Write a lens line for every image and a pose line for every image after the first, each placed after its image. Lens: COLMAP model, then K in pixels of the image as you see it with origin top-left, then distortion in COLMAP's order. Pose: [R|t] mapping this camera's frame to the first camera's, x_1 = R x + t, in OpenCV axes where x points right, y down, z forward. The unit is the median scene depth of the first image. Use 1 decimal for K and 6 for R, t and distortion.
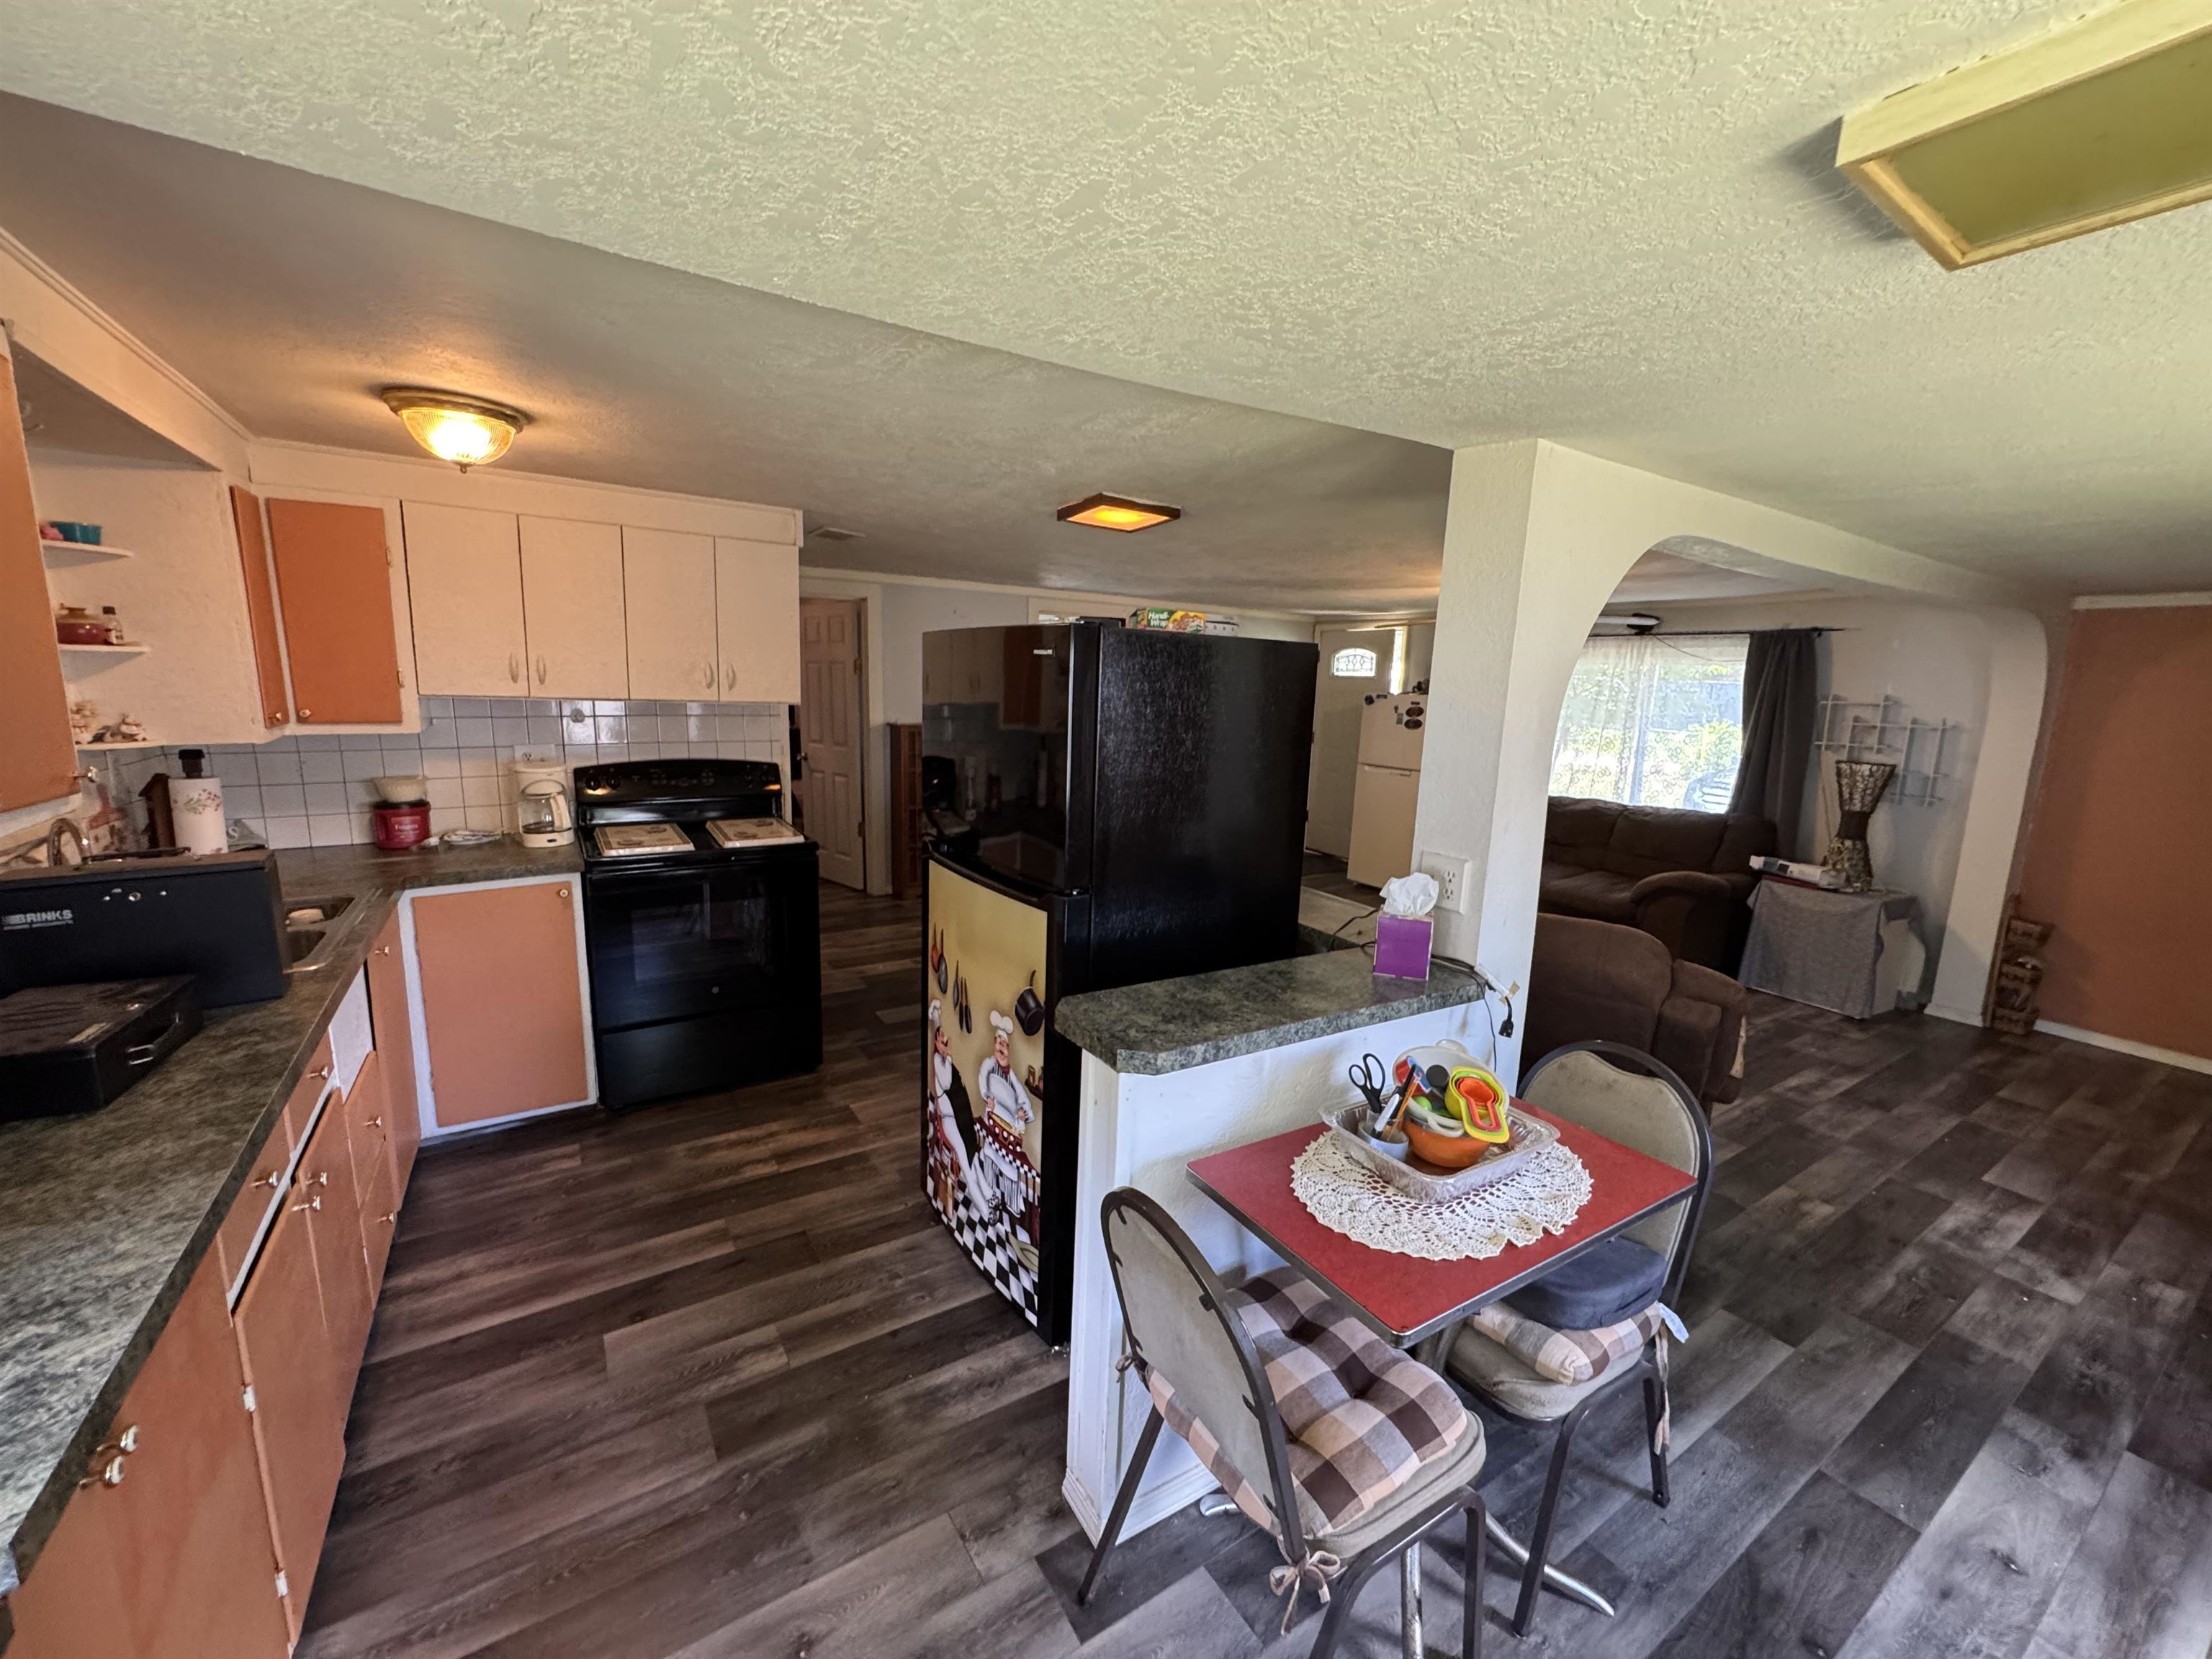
lens RADIAL K [[883.8, 0, 1108.2], [0, 883.8, 828.7], [0, 0, 1]] dist [-0.002561, 0.000531]
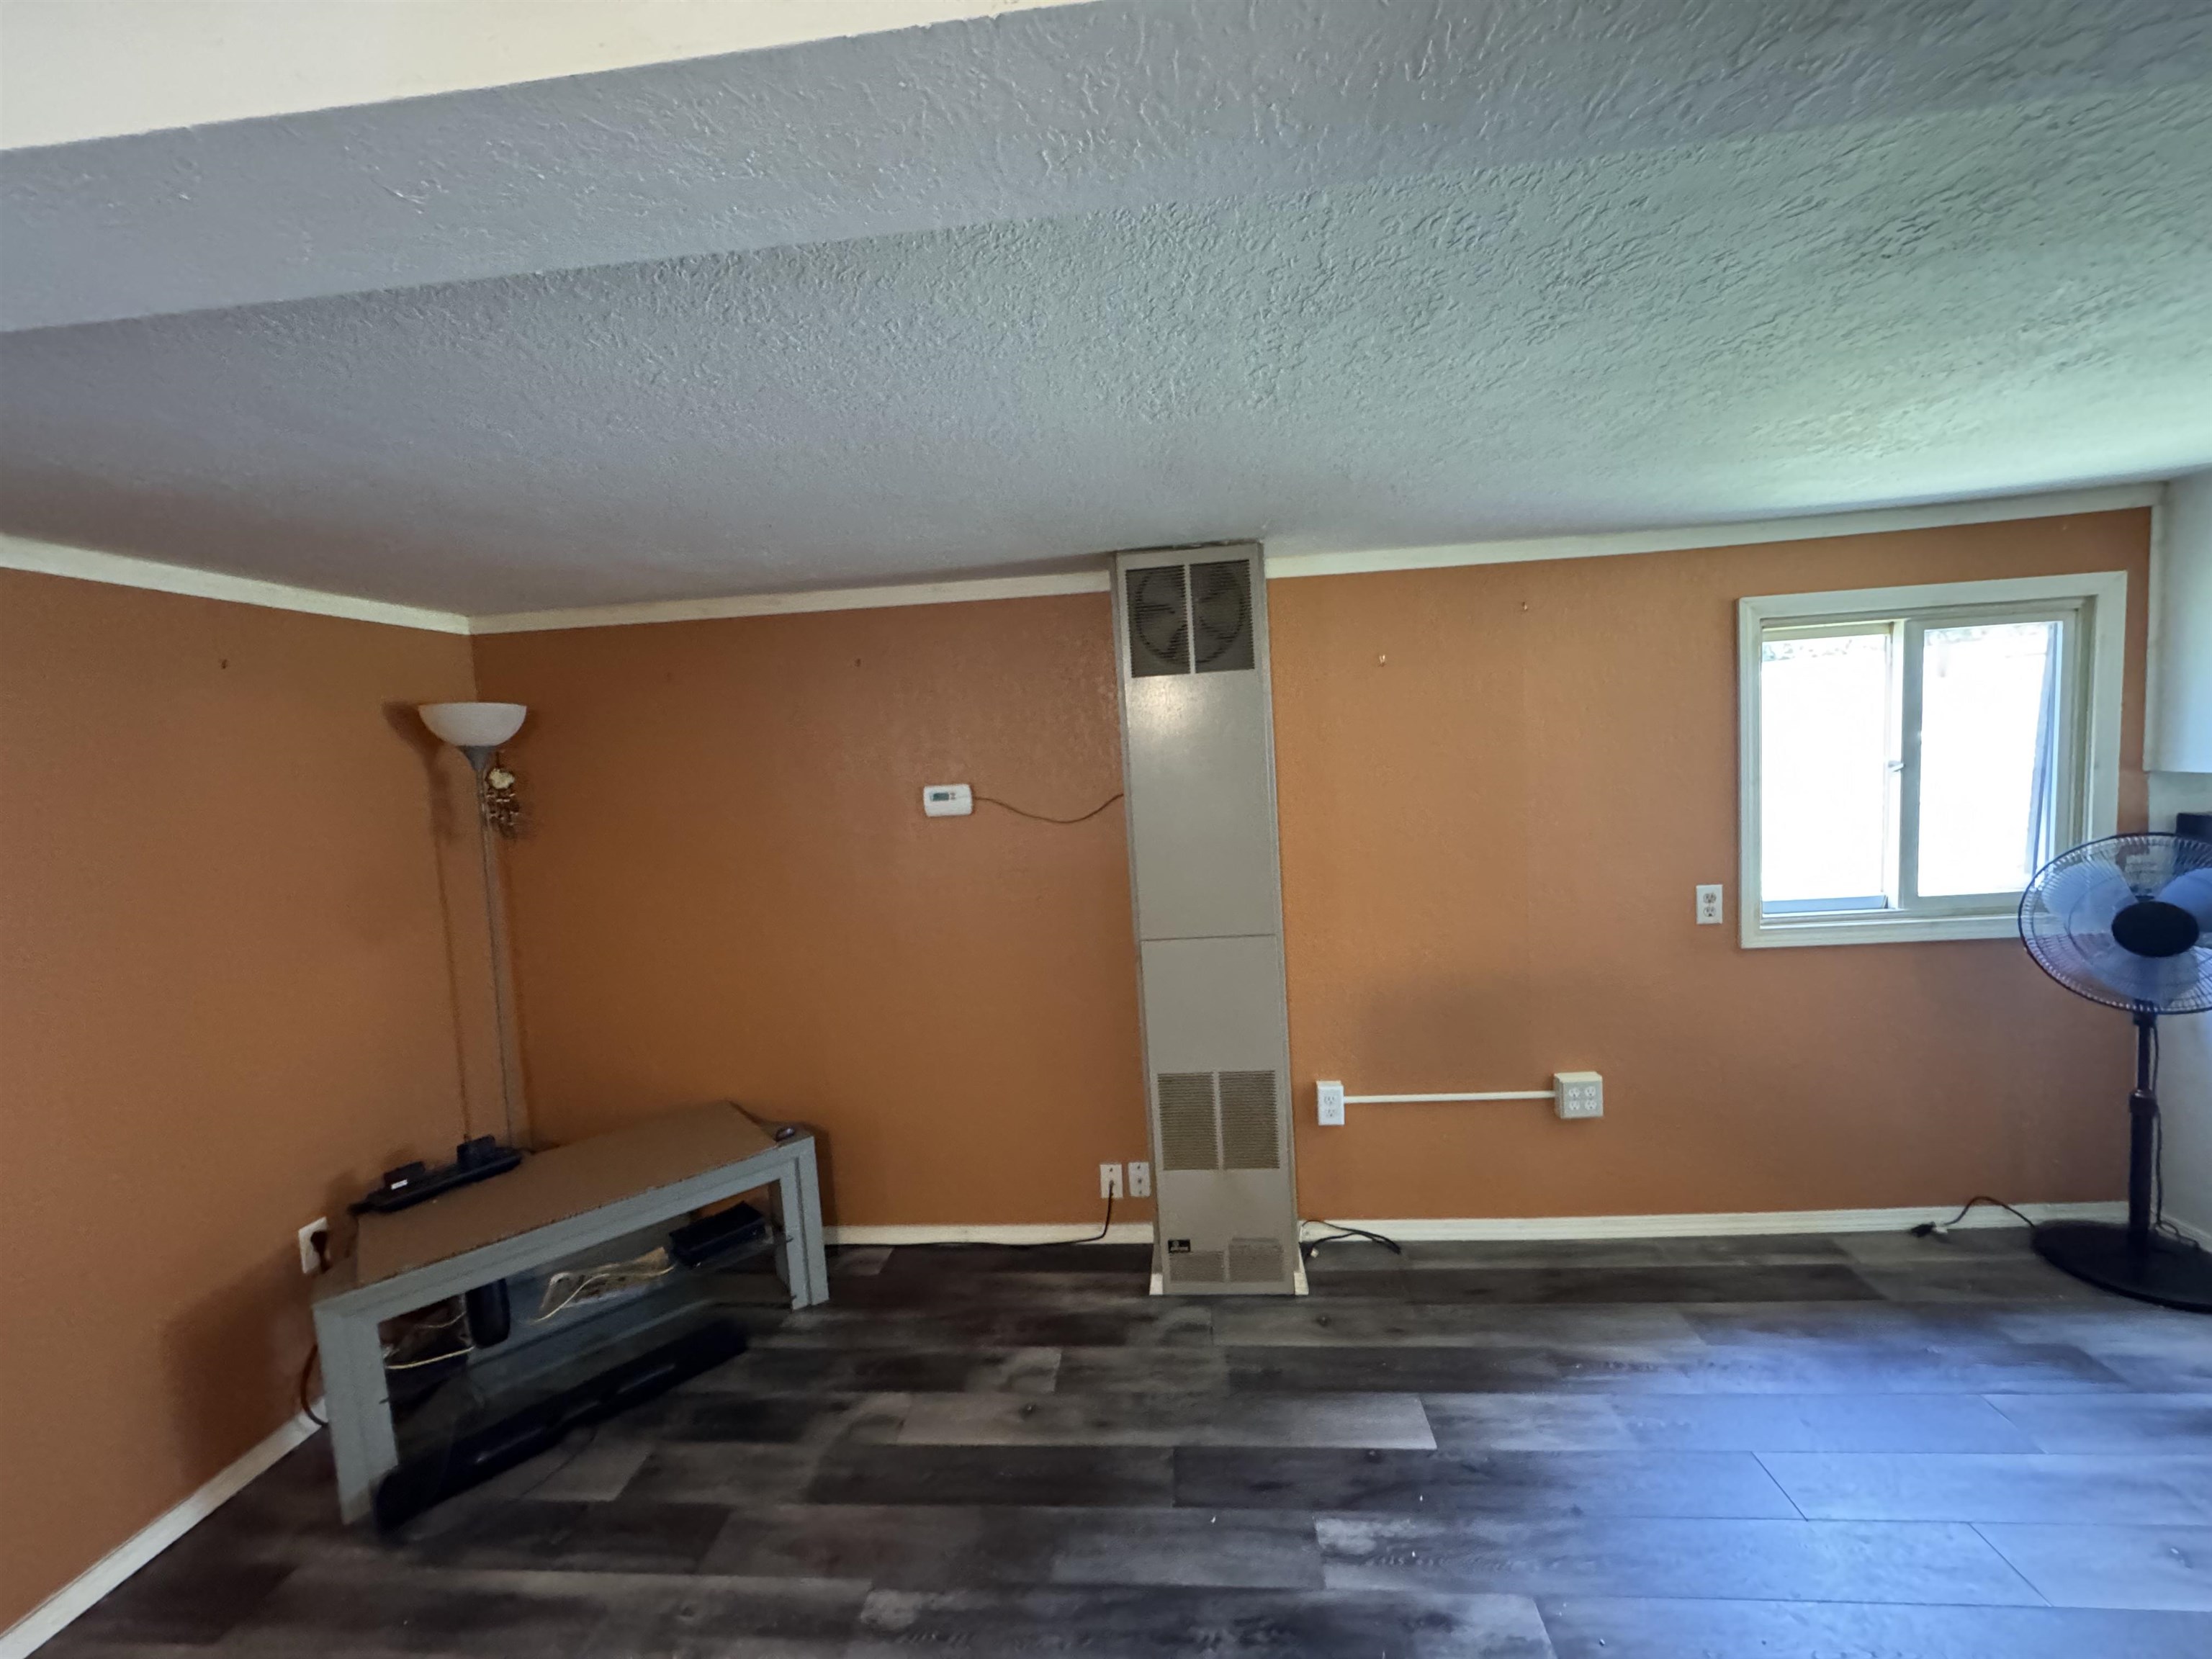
lens RADIAL K [[883.8, 0, 1110.0], [0, 883.8, 828.8], [0, 0, 1]] dist [-0.002561, 0.000531]
pose [[-0.785852, -0.038695, 0.617203, 1.034445], [0.144319, 0.959008, 0.243878, -0.237856], [-0.601339, 0.280726, -0.748053, 1.643596]]
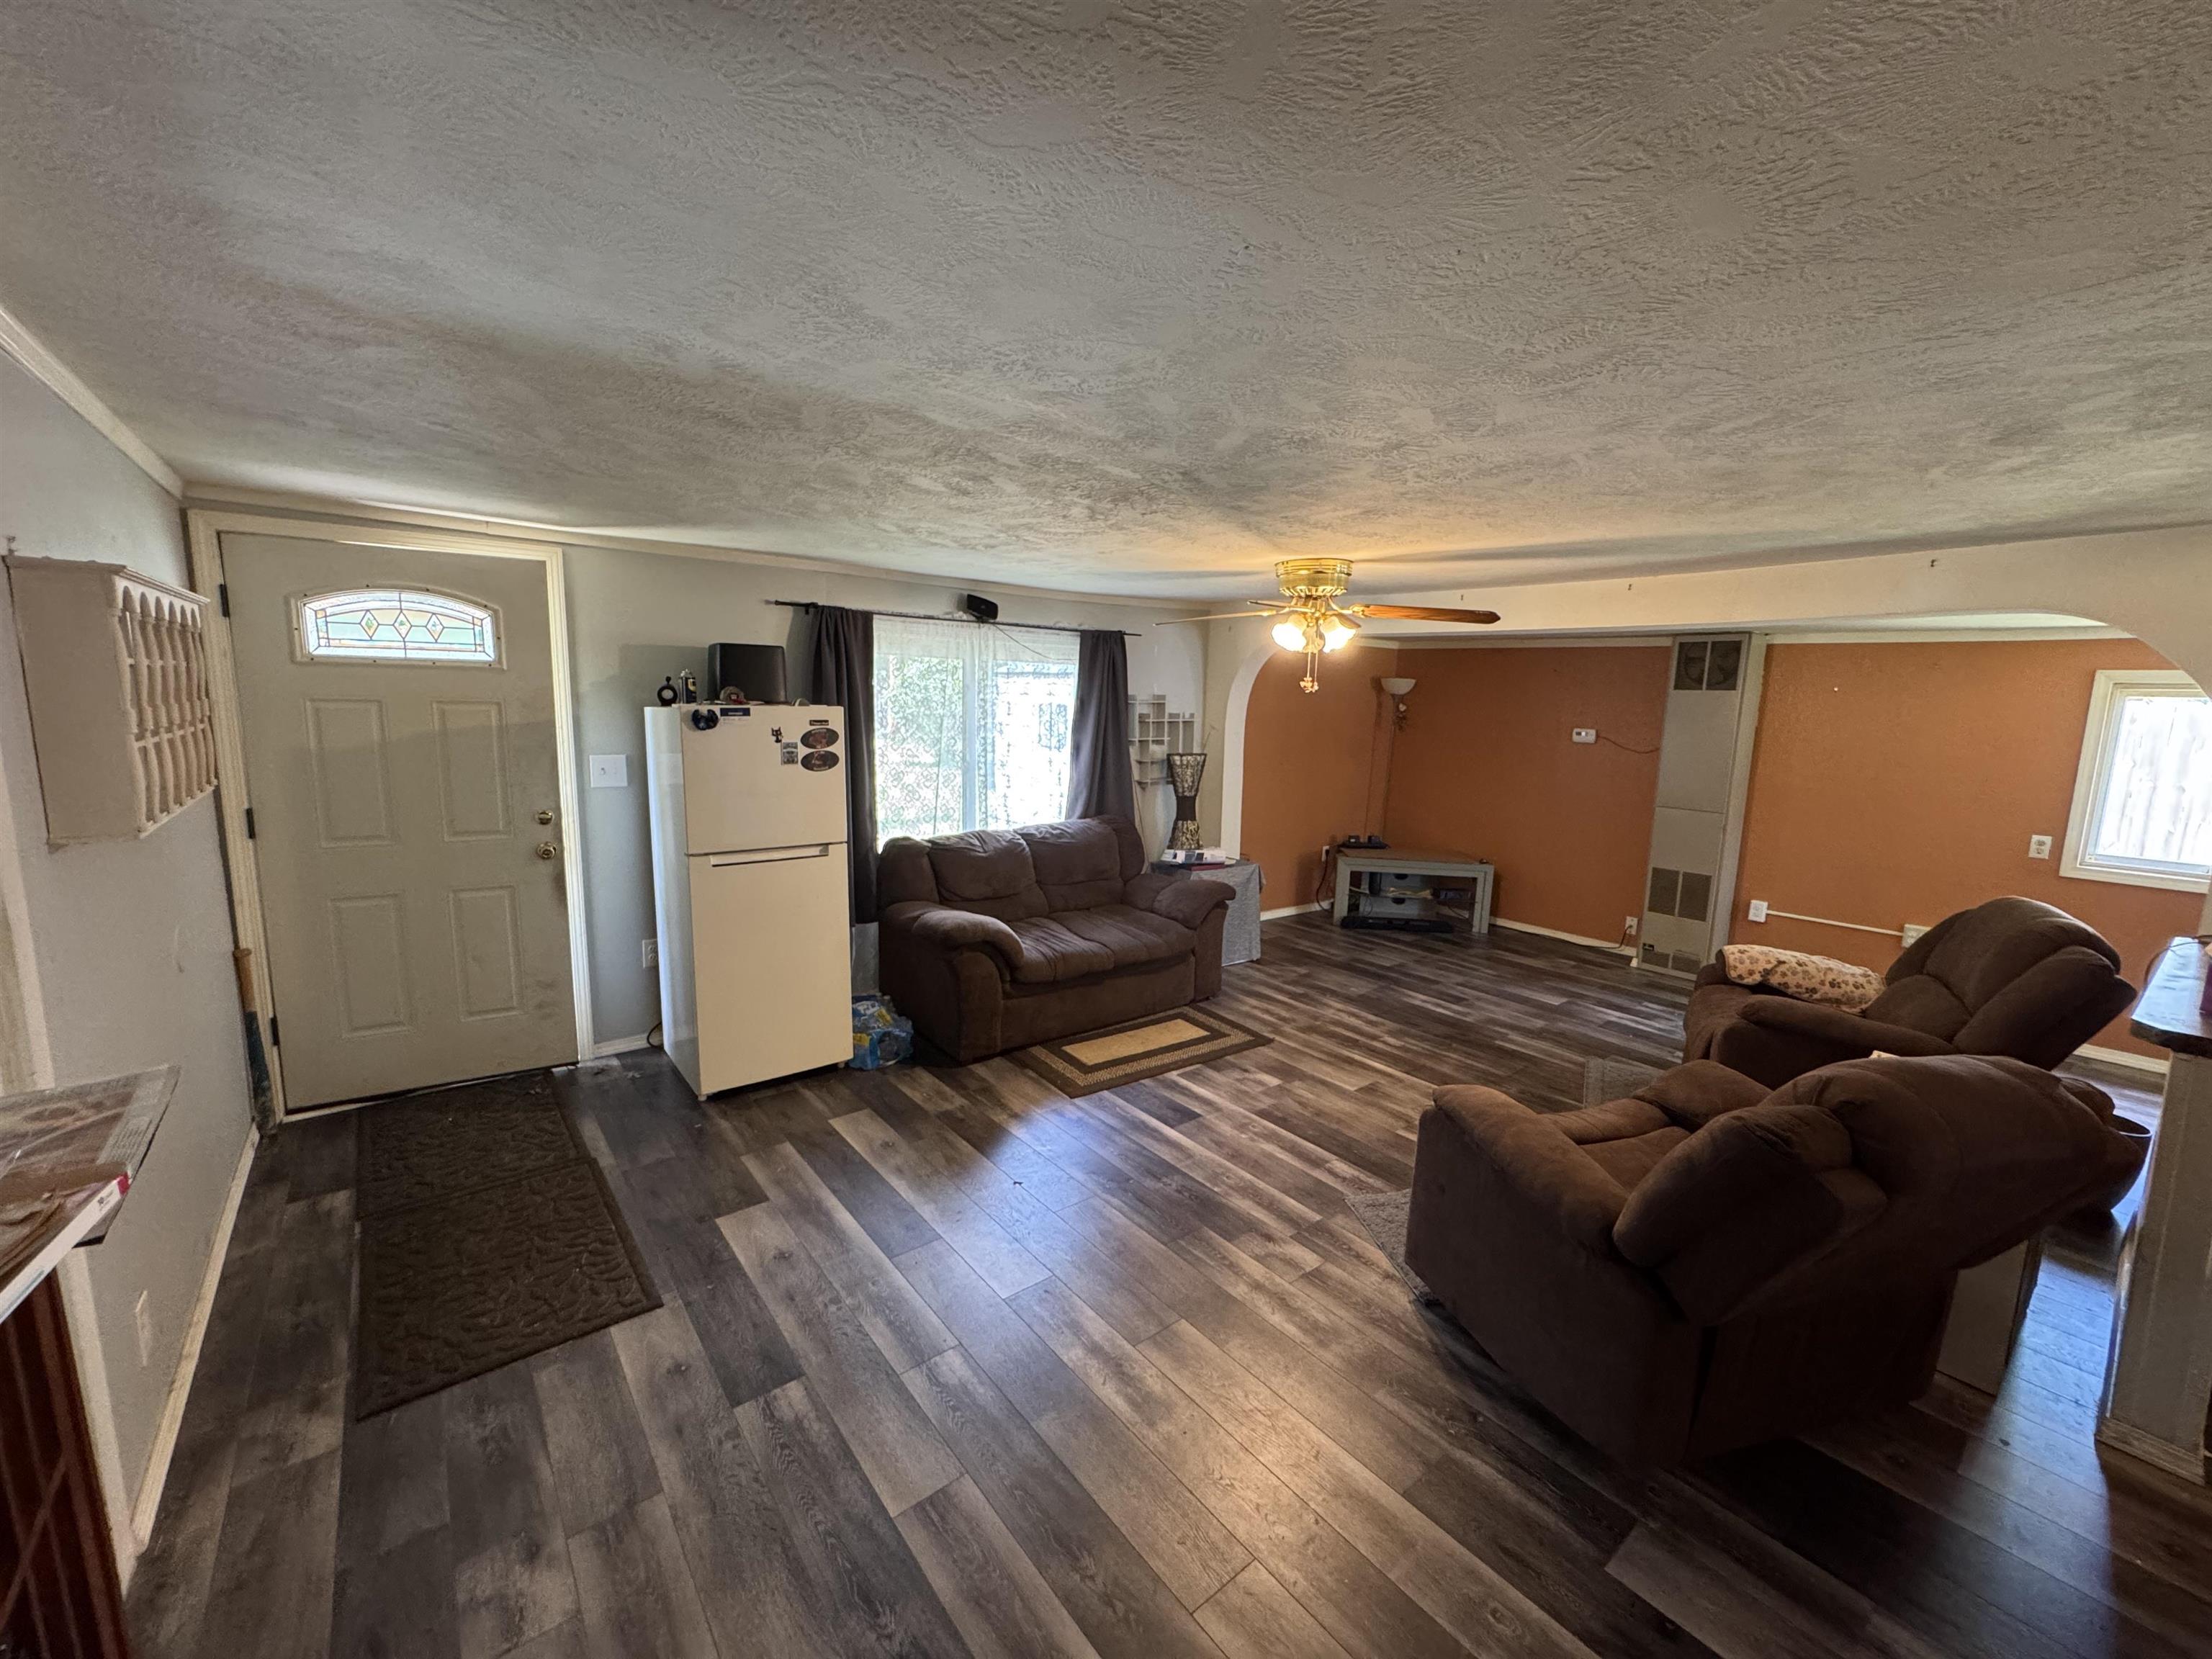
lens RADIAL K [[883.8, 0, 1107.0], [0, 883.8, 826.2], [0, 0, 1]] dist [-0.002561, 0.000531]
pose [[-0.097623, -0.178858, 0.979020, -0.613880], [0.138100, 0.971767, 0.191304, -0.463917], [-0.985595, 0.153879, -0.070166, 2.539912]]
